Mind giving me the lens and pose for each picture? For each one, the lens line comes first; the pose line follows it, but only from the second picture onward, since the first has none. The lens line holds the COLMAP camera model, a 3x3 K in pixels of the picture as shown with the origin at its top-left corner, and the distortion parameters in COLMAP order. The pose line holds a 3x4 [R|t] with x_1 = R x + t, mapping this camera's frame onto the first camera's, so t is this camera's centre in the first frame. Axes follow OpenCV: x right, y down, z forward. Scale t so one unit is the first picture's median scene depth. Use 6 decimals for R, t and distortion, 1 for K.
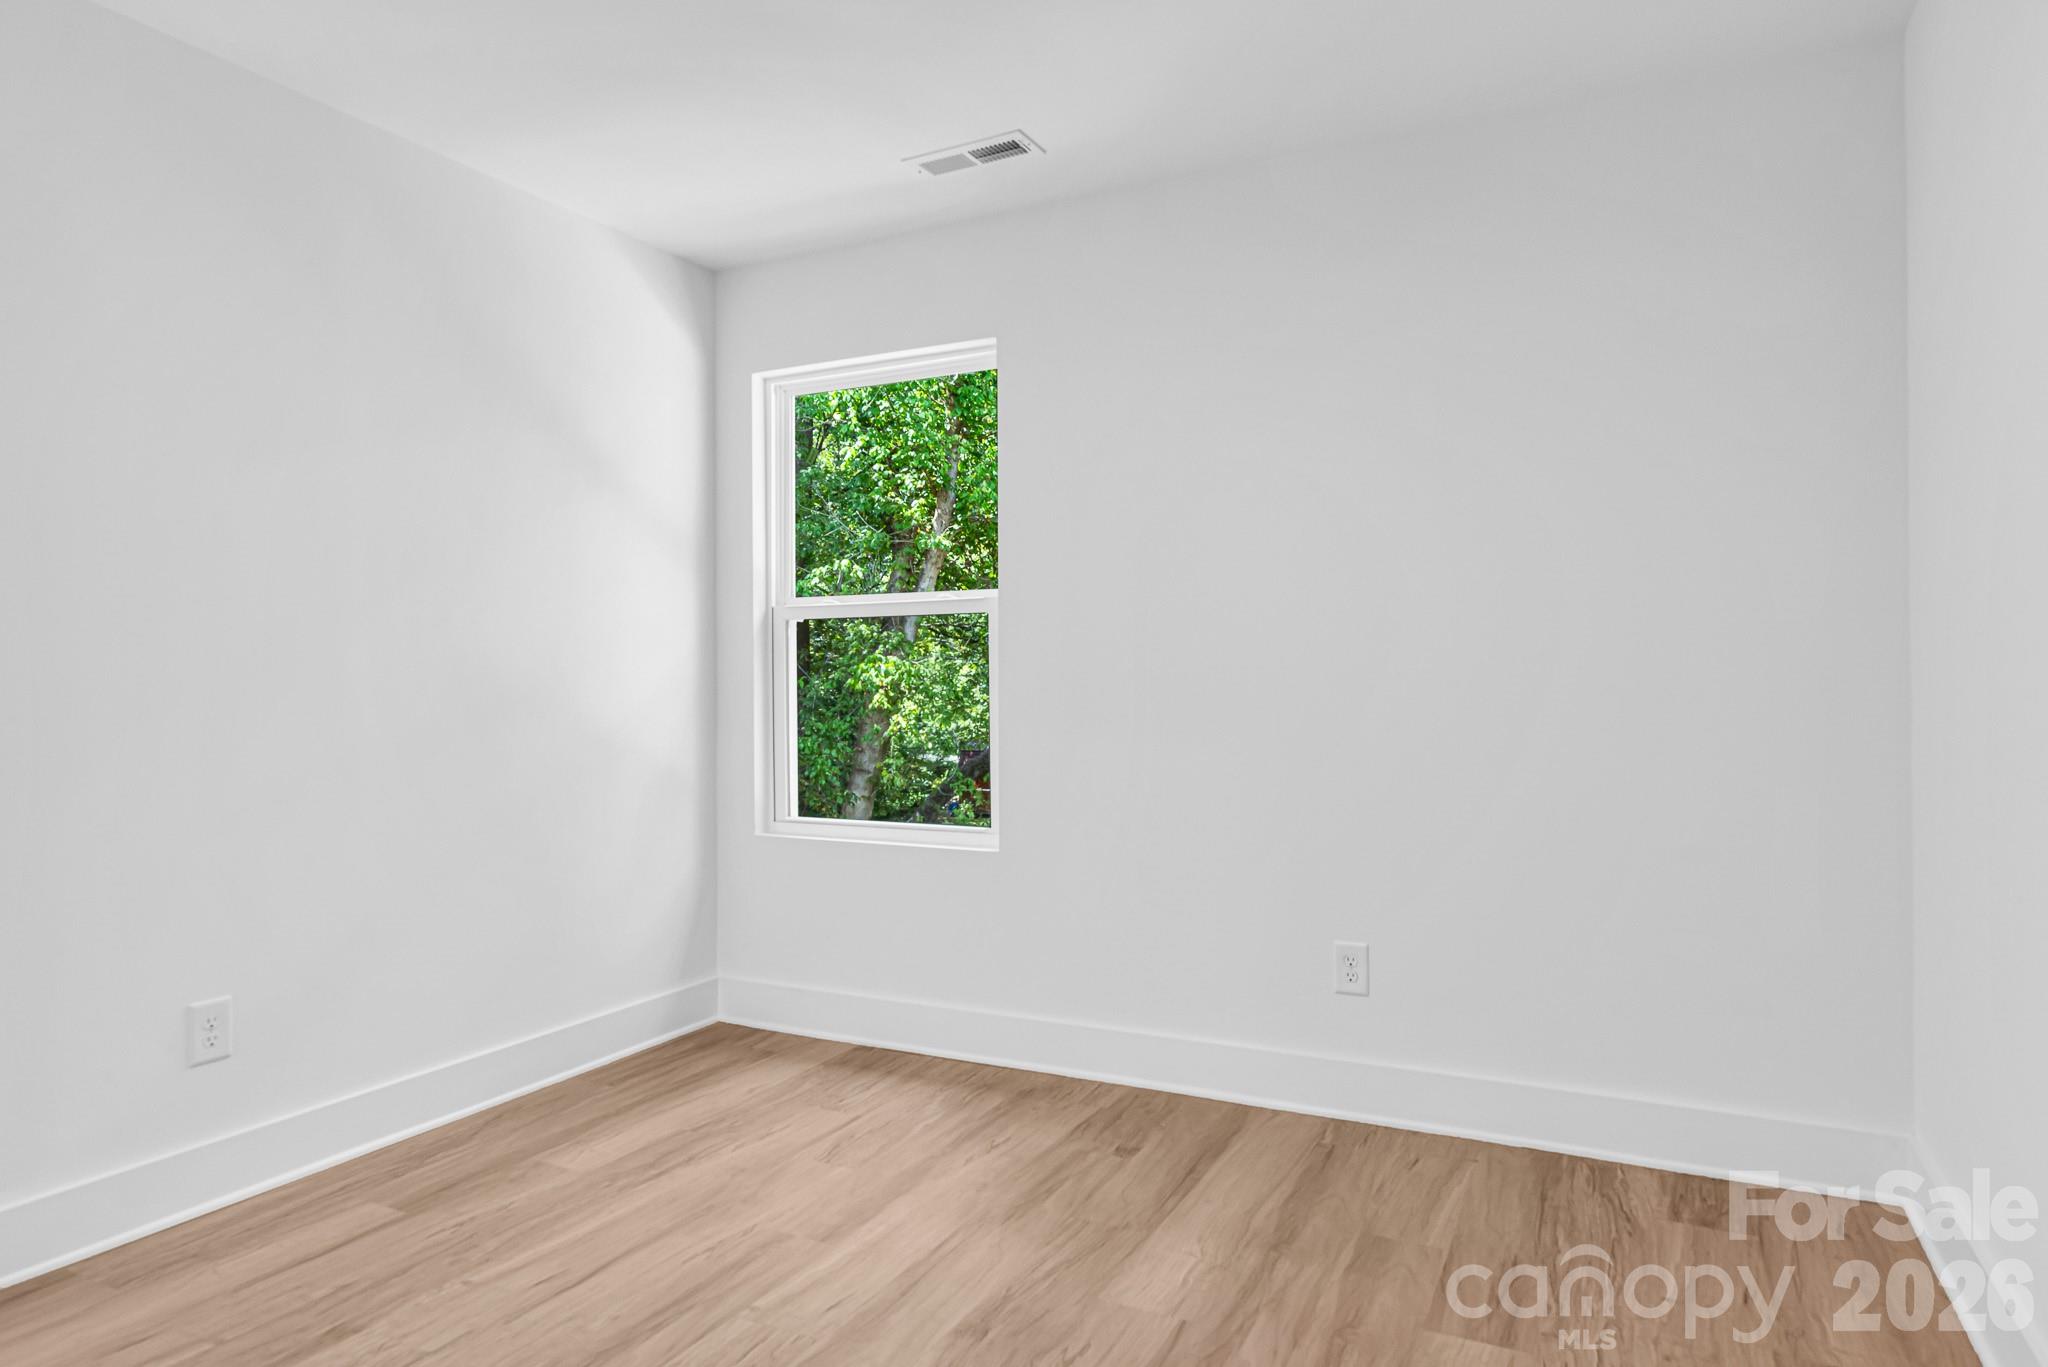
lens RADIAL K [[1226.6, 0, 1024.0], [0, 1226.6, 683.5], [0, 0, 1]] dist [-0.002282, 0.000373]
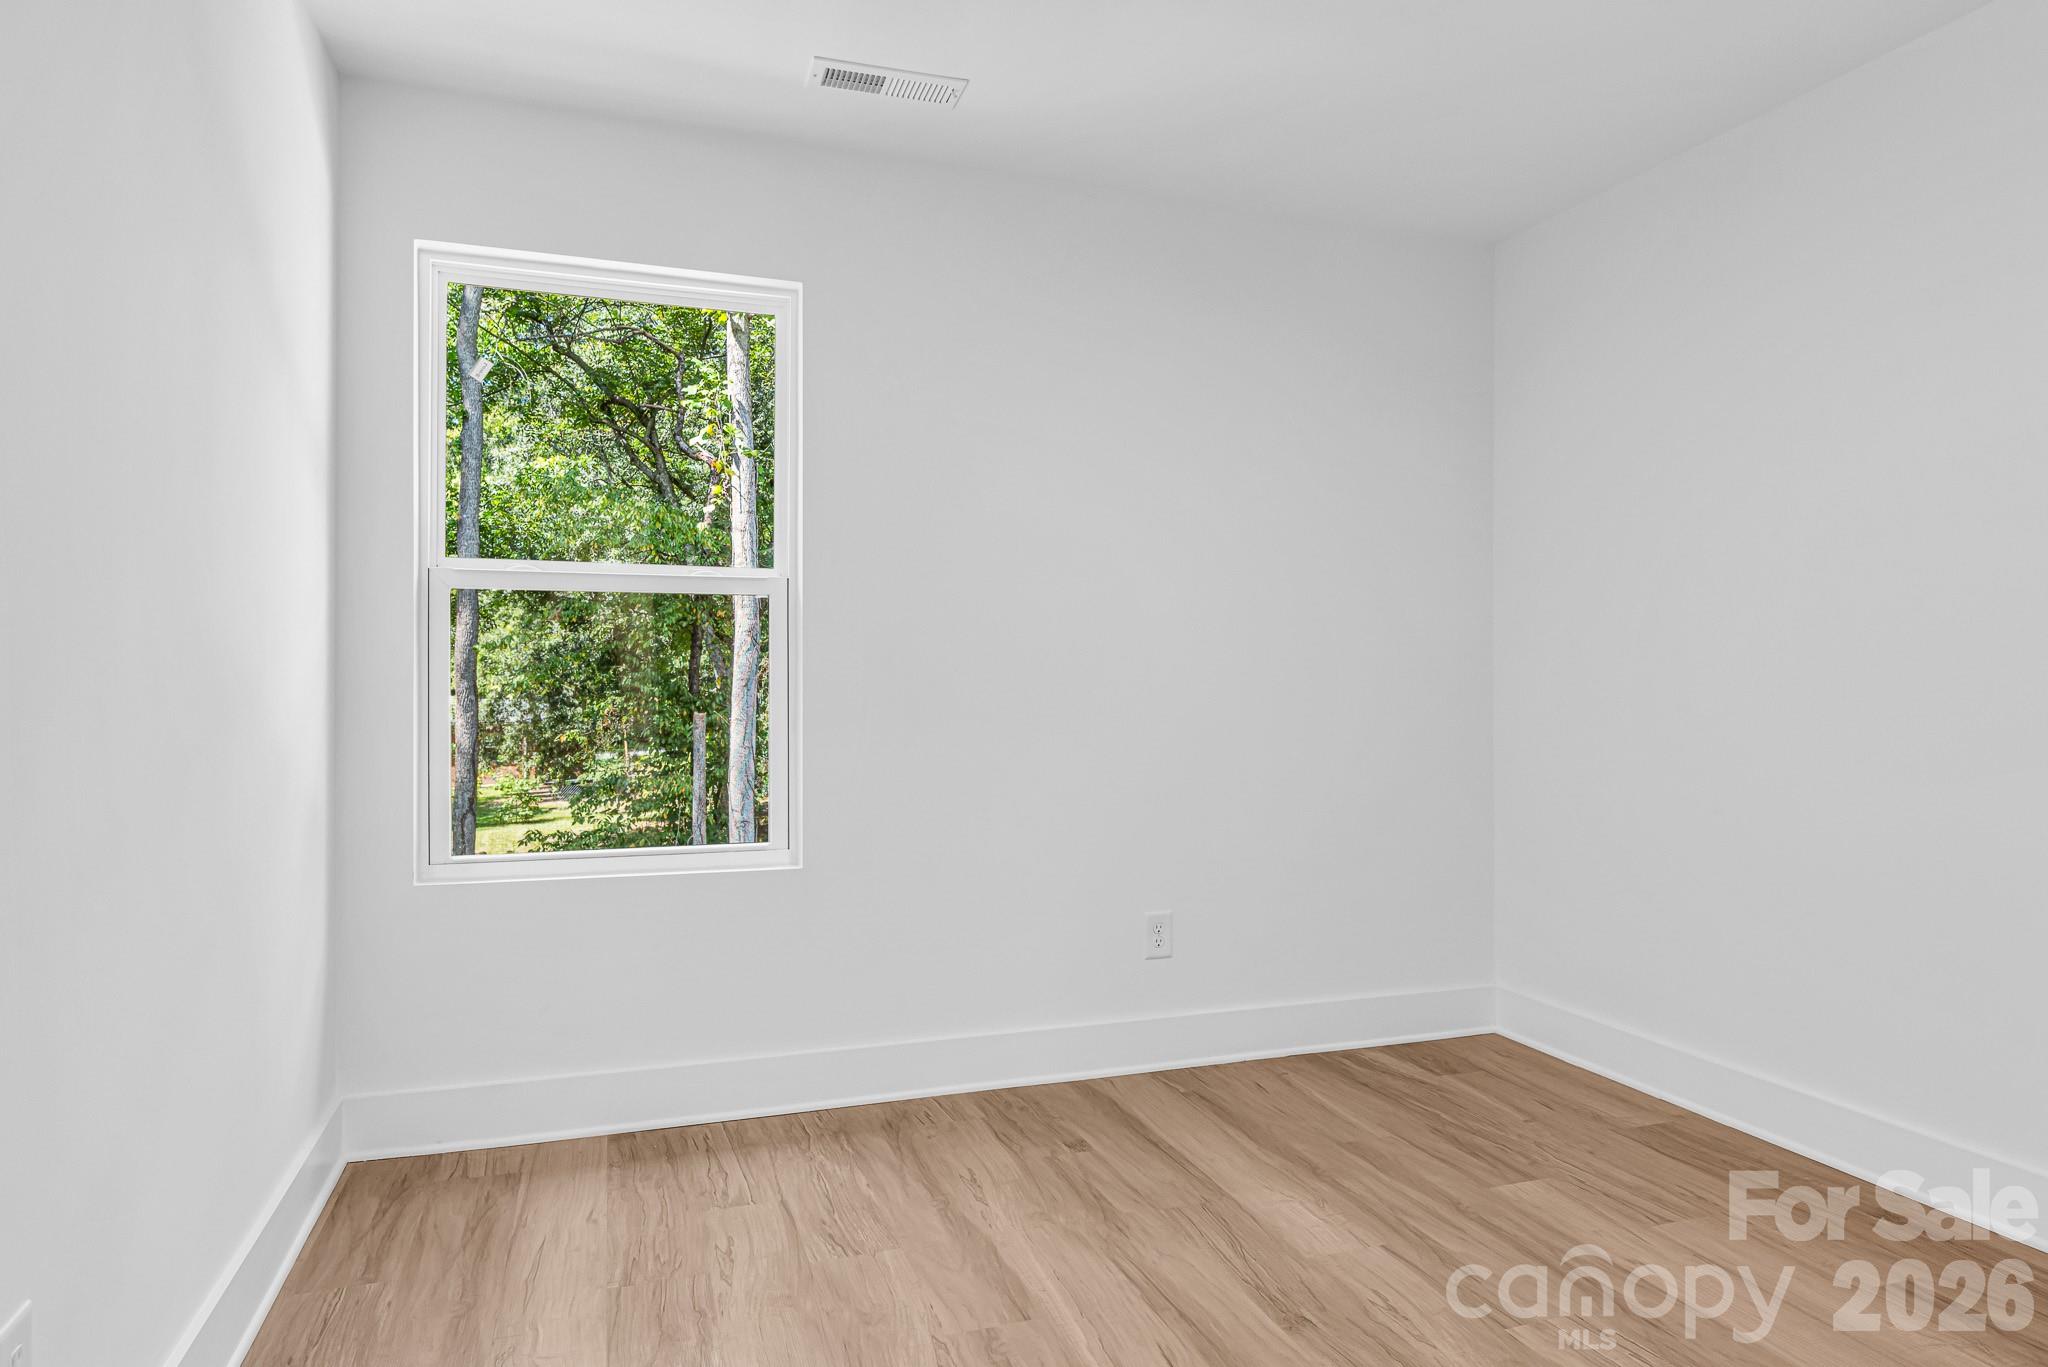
lens RADIAL K [[1226.6, 0, 1024.0], [0, 1226.6, 683.5], [0, 0, 1]] dist [-0.002282, 0.000373]
pose [[0.689594, 0.003280, 0.724188, -0.630466], [-0.006272, 0.999979, 0.001444, 0.002757], [-0.724169, -0.005538, 0.689601, 0.321357]]
